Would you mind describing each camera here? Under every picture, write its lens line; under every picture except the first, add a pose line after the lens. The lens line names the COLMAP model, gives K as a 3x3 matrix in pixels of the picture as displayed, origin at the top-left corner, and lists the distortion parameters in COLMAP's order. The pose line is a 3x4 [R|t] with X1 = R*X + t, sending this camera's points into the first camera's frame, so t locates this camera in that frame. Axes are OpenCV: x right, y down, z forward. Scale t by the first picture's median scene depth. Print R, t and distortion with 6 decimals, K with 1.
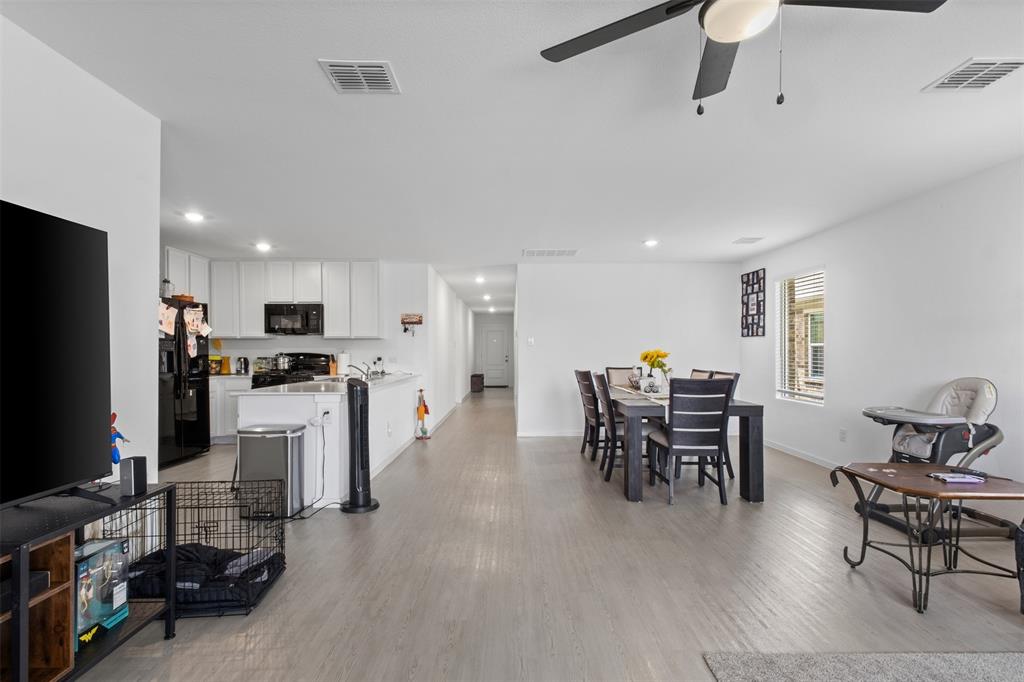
lens RADIAL K [[465.9, 0, 517.0], [0, 465.9, 352.8], [0, 0, 1]] dist [0.001957, 0.000348]
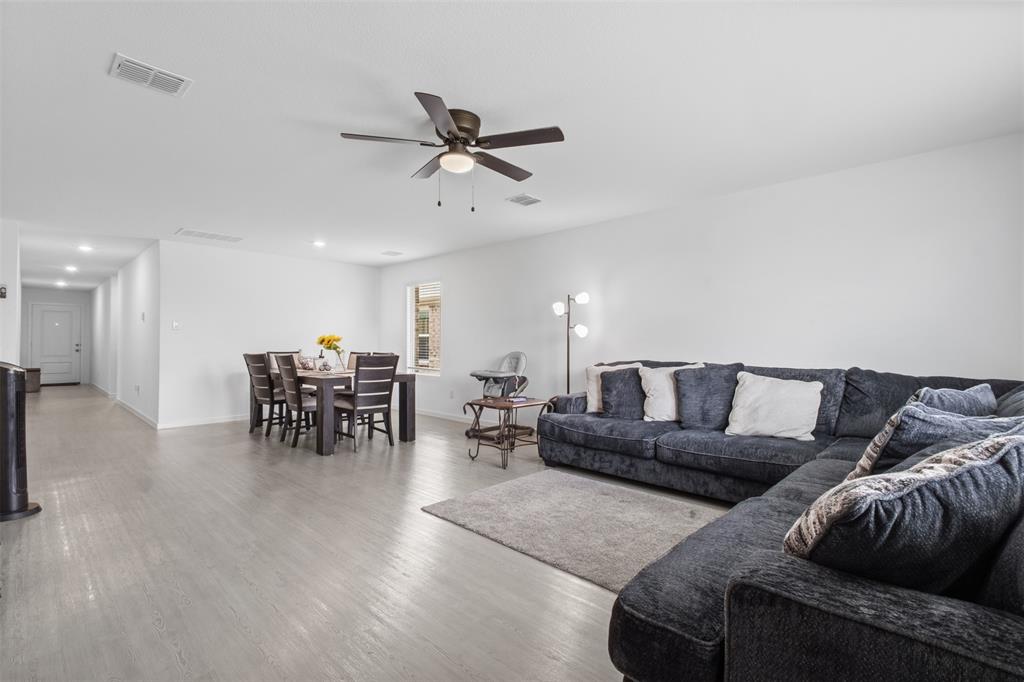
lens RADIAL K [[470.5, 0, 510.0], [0, 470.5, 343.3], [0, 0, 1]] dist [0.000048, 0.000053]
pose [[0.694024, 0.003646, 0.719942, -0.251194], [-0.001826, 0.999993, -0.003304, 0.018257], [-0.719949, 0.000978, 0.694026, -0.177212]]
